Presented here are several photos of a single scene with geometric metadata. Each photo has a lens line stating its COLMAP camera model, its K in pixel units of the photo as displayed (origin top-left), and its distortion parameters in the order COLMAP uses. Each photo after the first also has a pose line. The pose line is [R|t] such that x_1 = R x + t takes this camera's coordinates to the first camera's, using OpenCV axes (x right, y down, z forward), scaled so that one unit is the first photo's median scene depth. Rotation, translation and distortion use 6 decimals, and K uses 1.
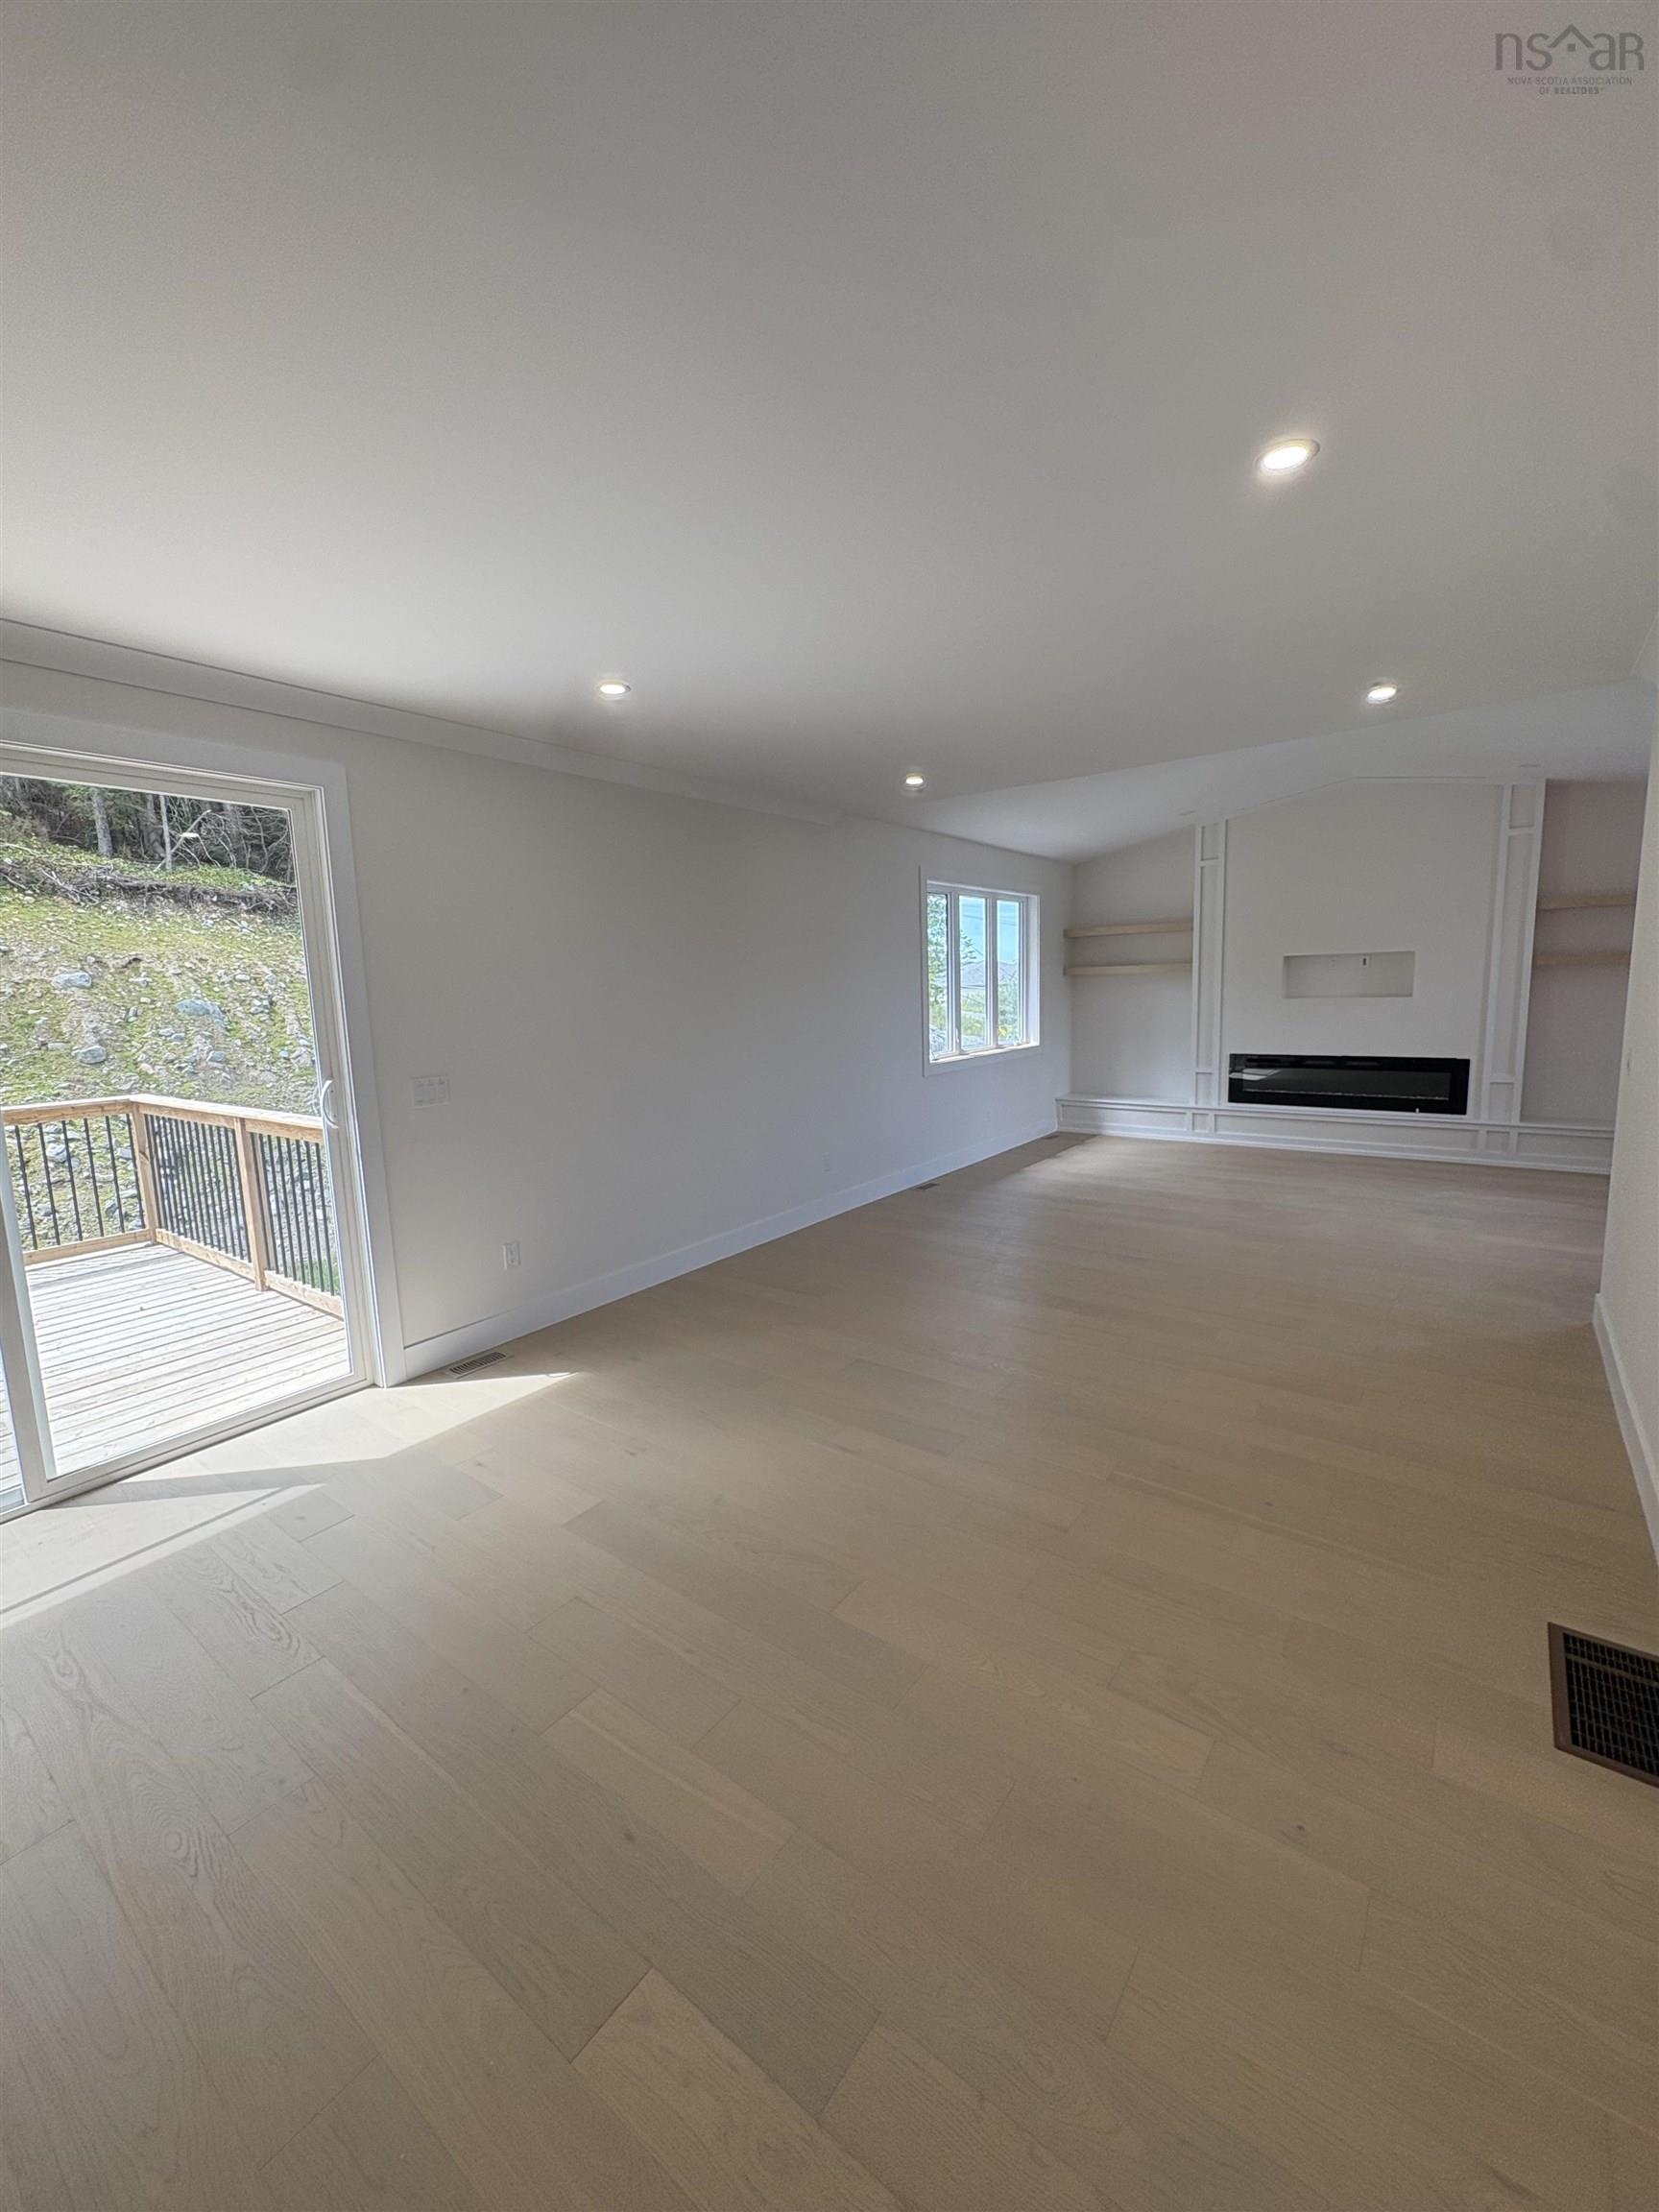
lens RADIAL K [[888.0, 0, 829.5], [0, 888.0, 1106.0], [0, 0, 1]] dist [0.000206, 0.000167]
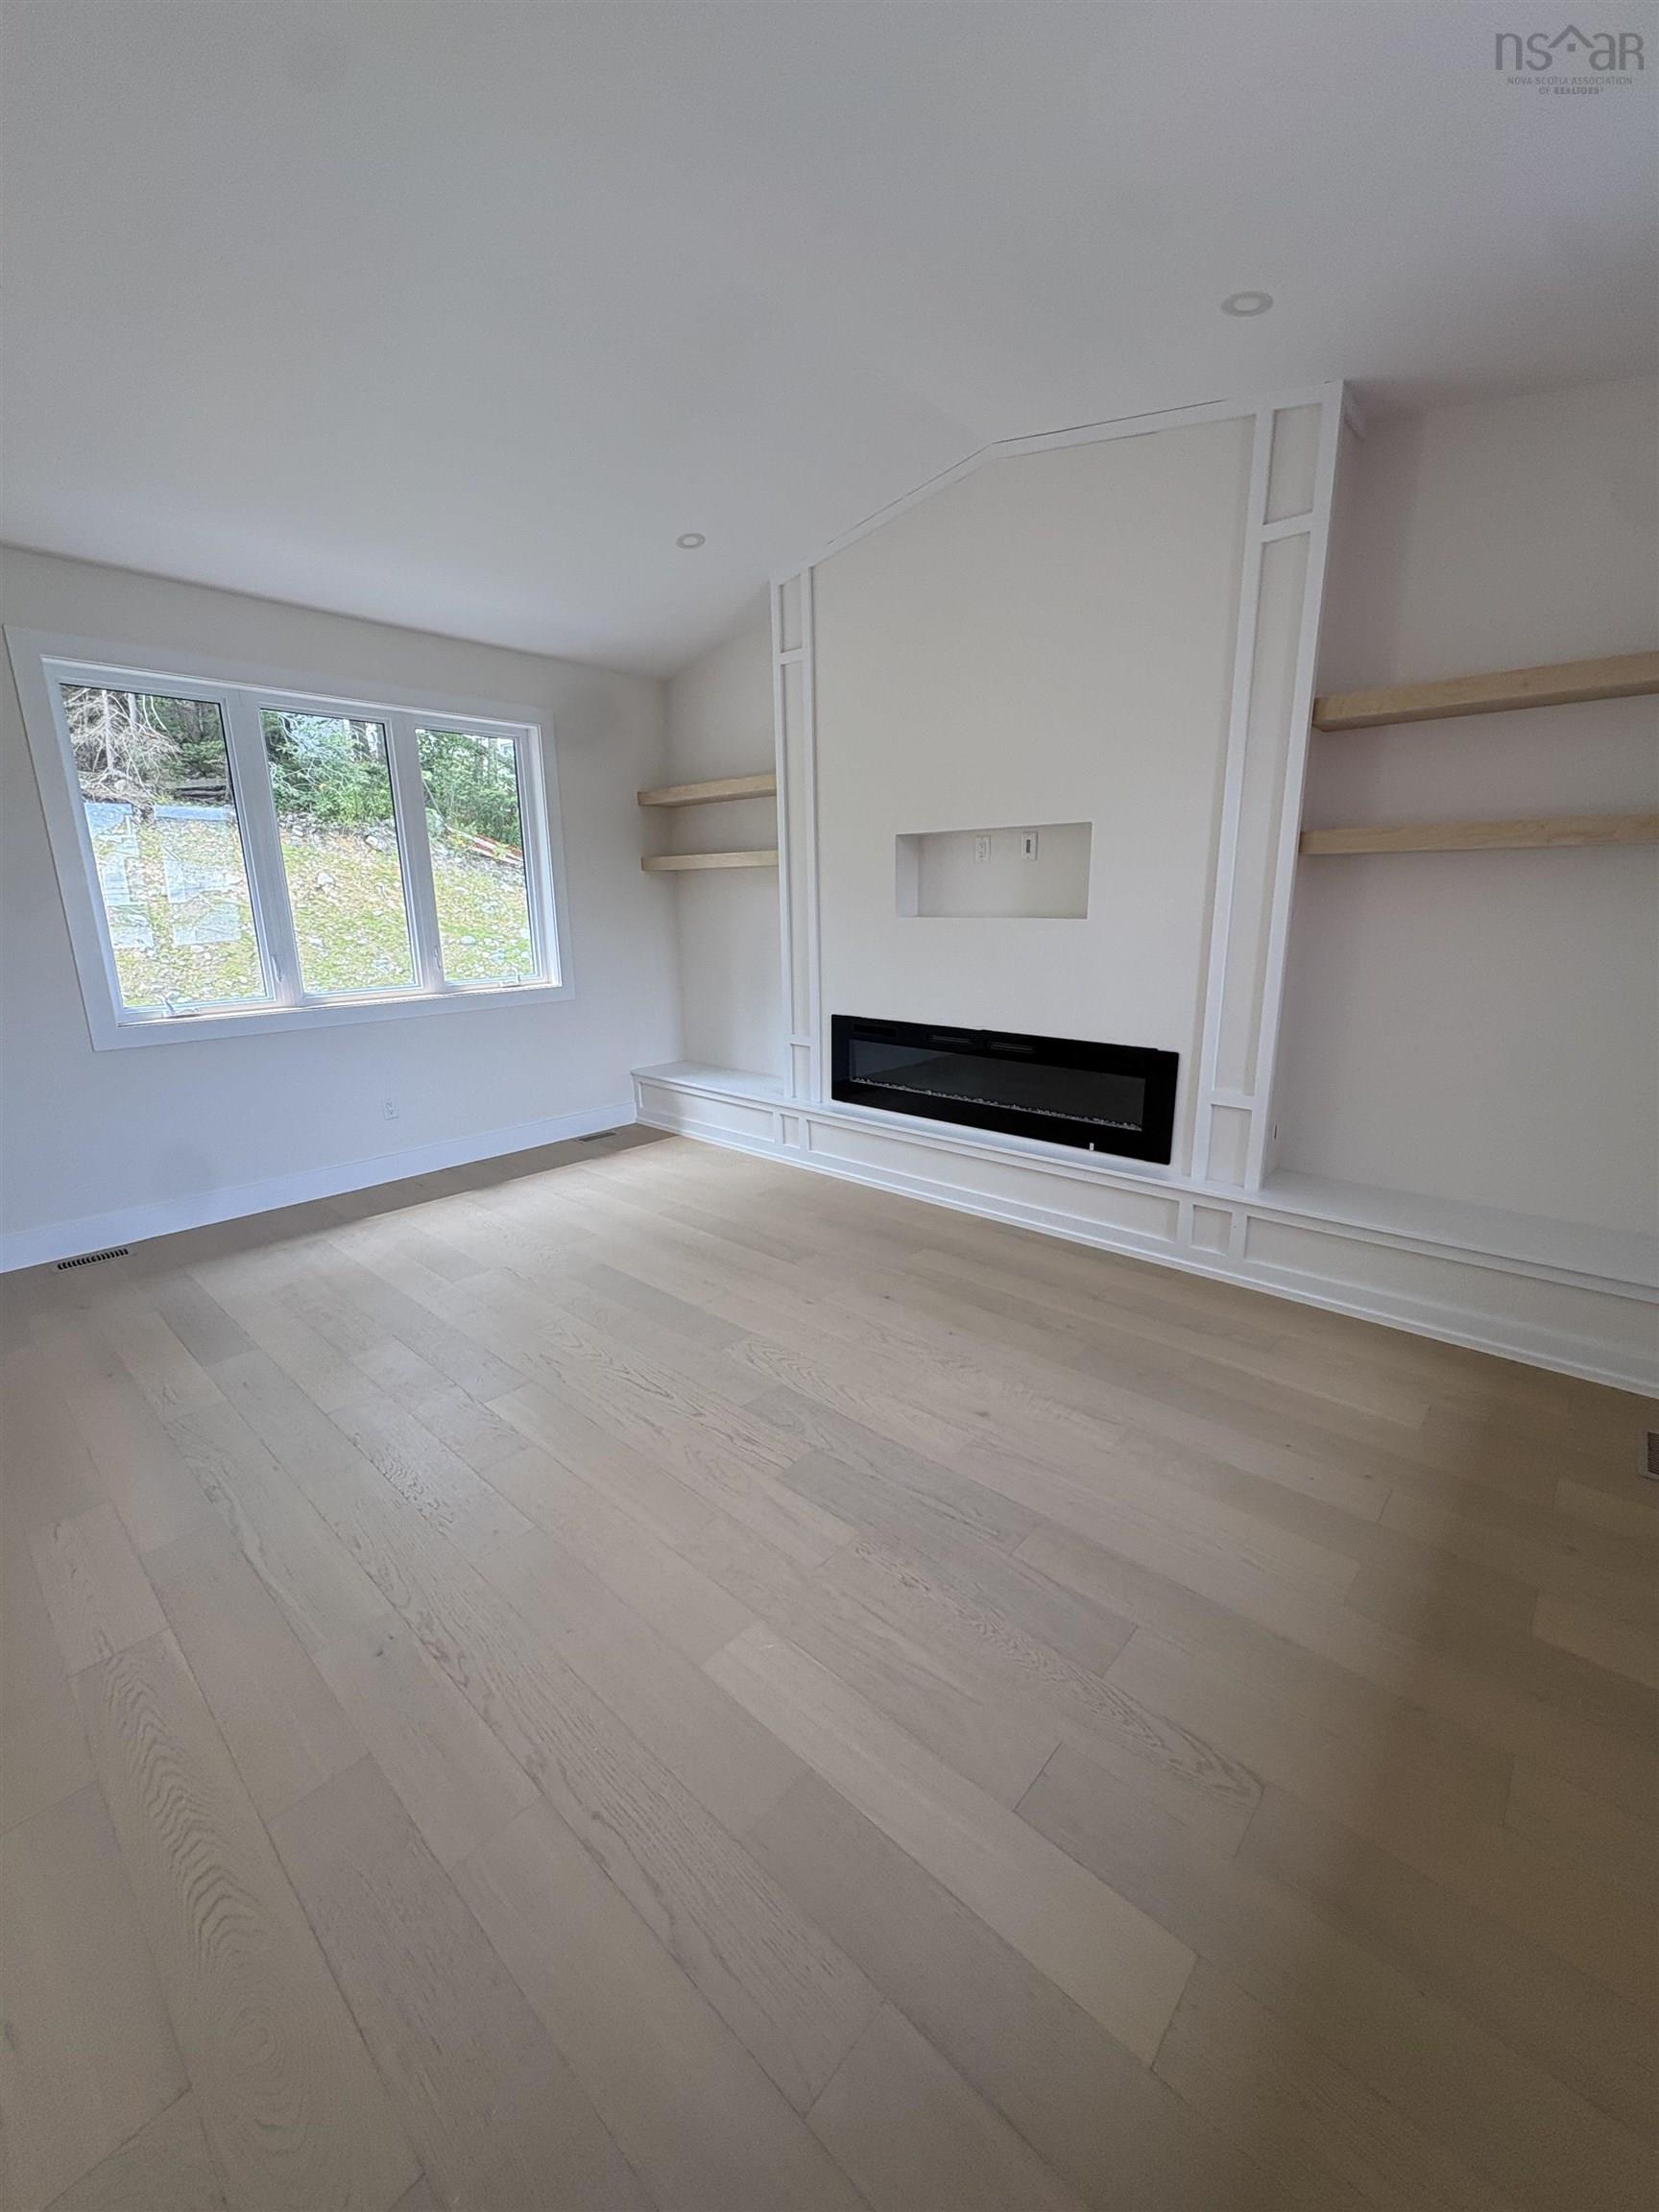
lens RADIAL K [[888.0, 0, 829.5], [0, 888.0, 1106.0], [0, 0, 1]] dist [0.000206, 0.000167]
pose [[0.994960, 0.041154, -0.091436, 0.532059], [-0.031725, 0.994250, 0.102276, -0.061886], [0.095119, -0.098860, 0.990545, 0.463108]]
